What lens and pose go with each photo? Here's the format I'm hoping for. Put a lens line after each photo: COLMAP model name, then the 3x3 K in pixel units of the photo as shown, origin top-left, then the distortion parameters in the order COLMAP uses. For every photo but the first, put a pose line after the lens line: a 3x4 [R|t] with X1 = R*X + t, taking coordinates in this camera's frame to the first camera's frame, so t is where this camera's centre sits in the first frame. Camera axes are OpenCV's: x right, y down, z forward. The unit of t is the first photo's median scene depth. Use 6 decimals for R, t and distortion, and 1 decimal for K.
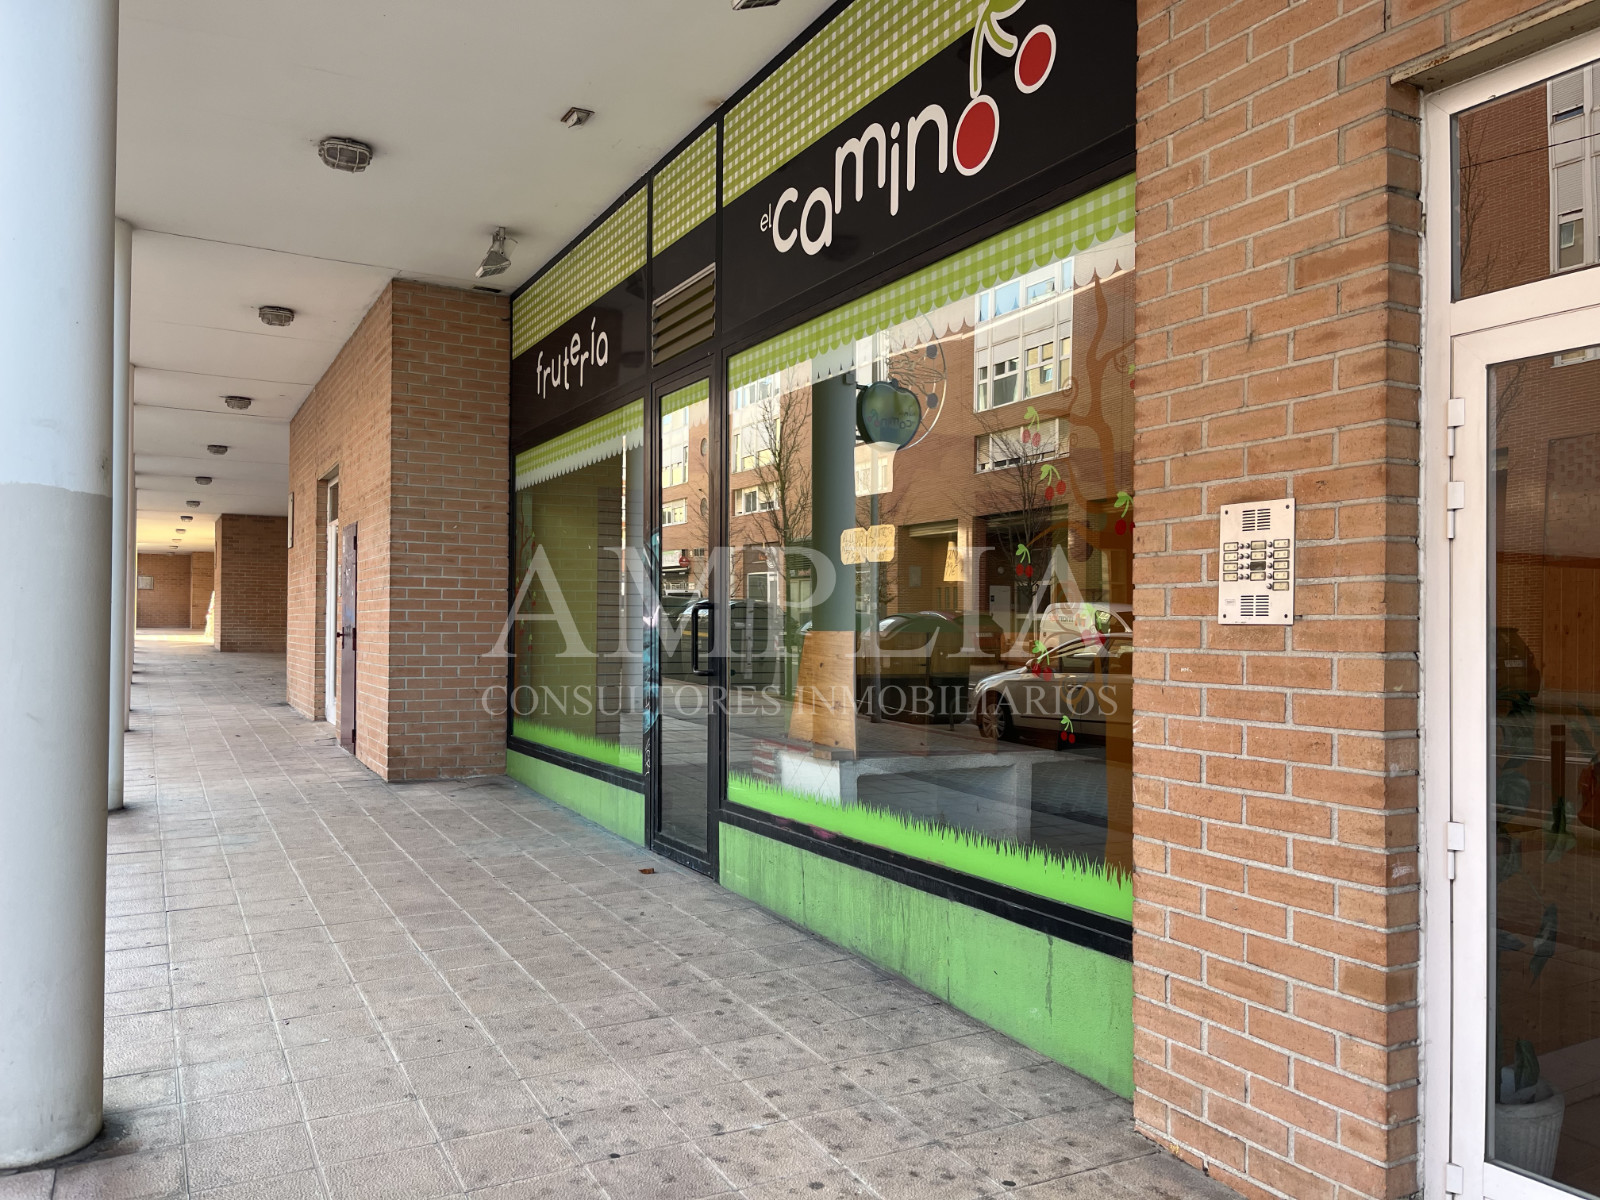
lens RADIAL K [[1211.4, 0, 800.6], [0, 1211.4, 611.3], [0, 0, 1]] dist [0.066935, -0.088927]
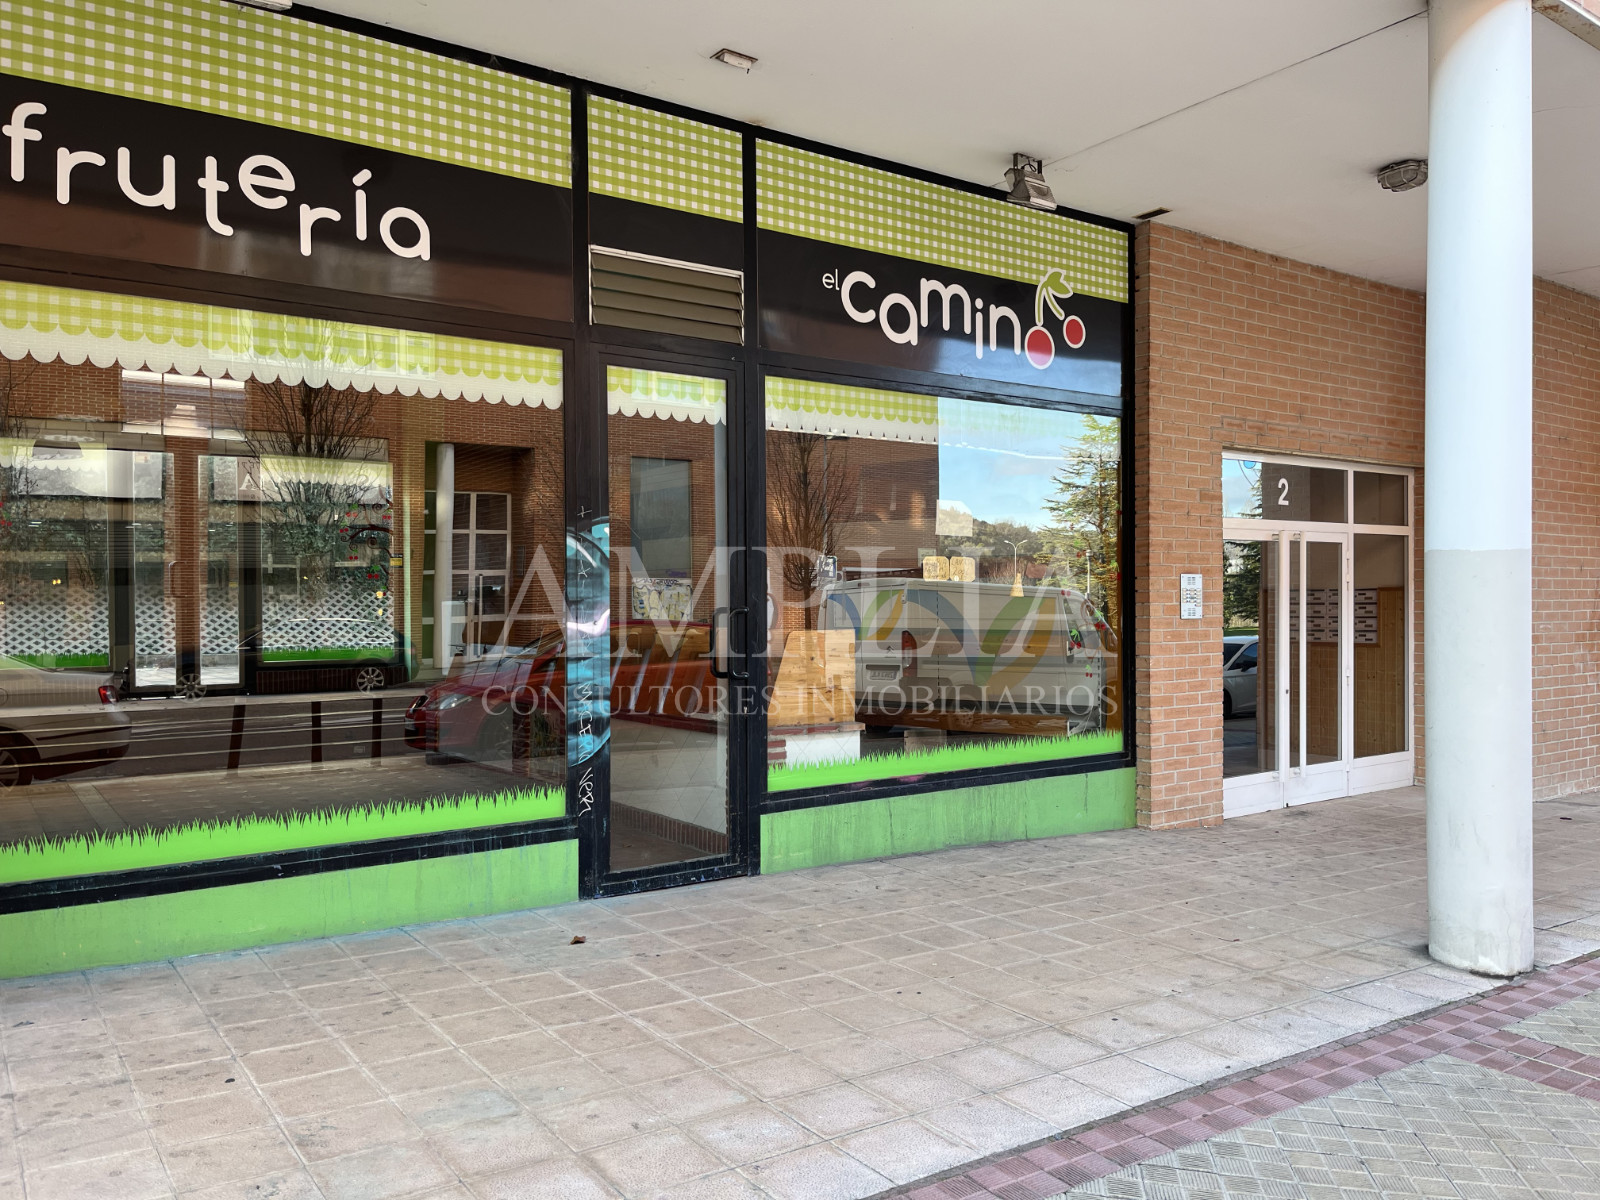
lens RADIAL K [[1211.4, 0, 800.6], [0, 1211.4, 611.3], [0, 0, 1]] dist [0.066935, -0.088927]
pose [[-0.122869, -0.015103, 0.992308, -0.722674], [-0.008222, 0.999865, 0.014200, -0.012148], [-0.992389, -0.006414, -0.122977, 0.712769]]
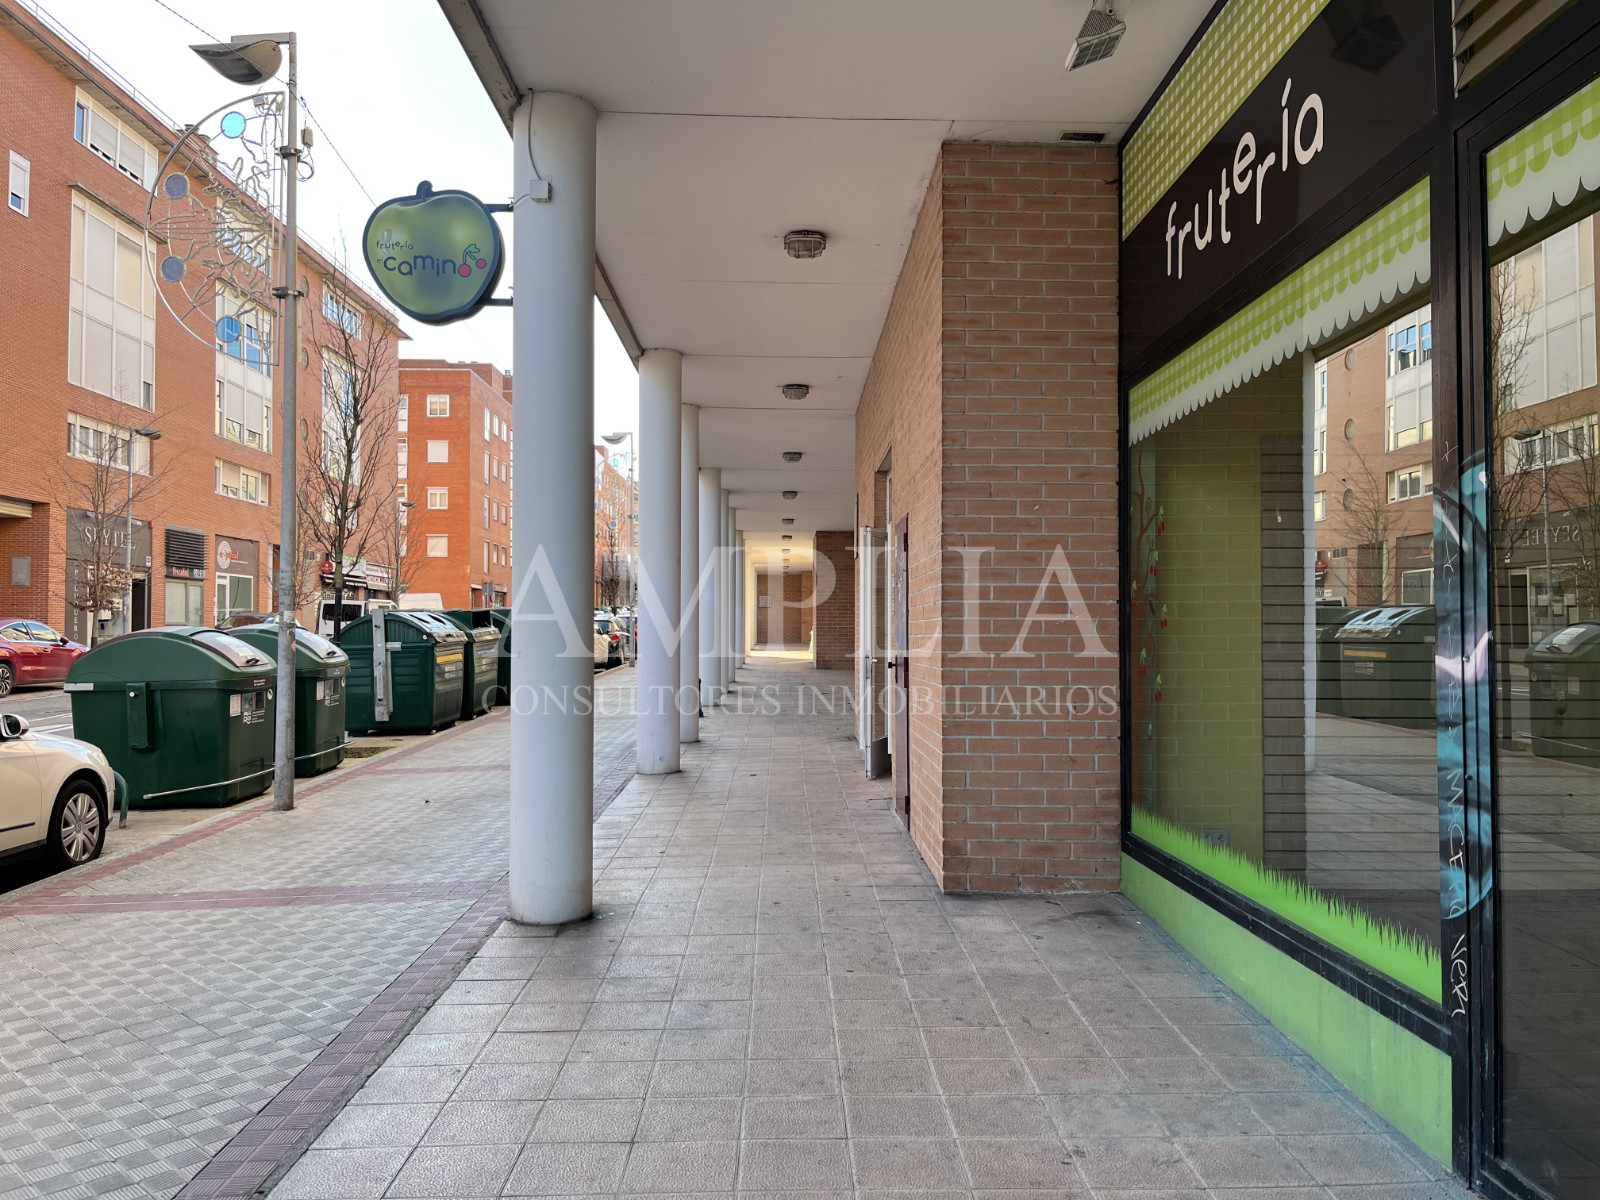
lens RADIAL K [[1211.4, 0, 800.6], [0, 1211.4, 611.3], [0, 0, 1]] dist [0.066935, -0.088927]
pose [[0.888010, -0.015375, -0.459566, -0.098043], [0.010952, 0.999865, -0.012288, -0.006963], [0.459693, 0.005879, 0.888058, 0.365970]]
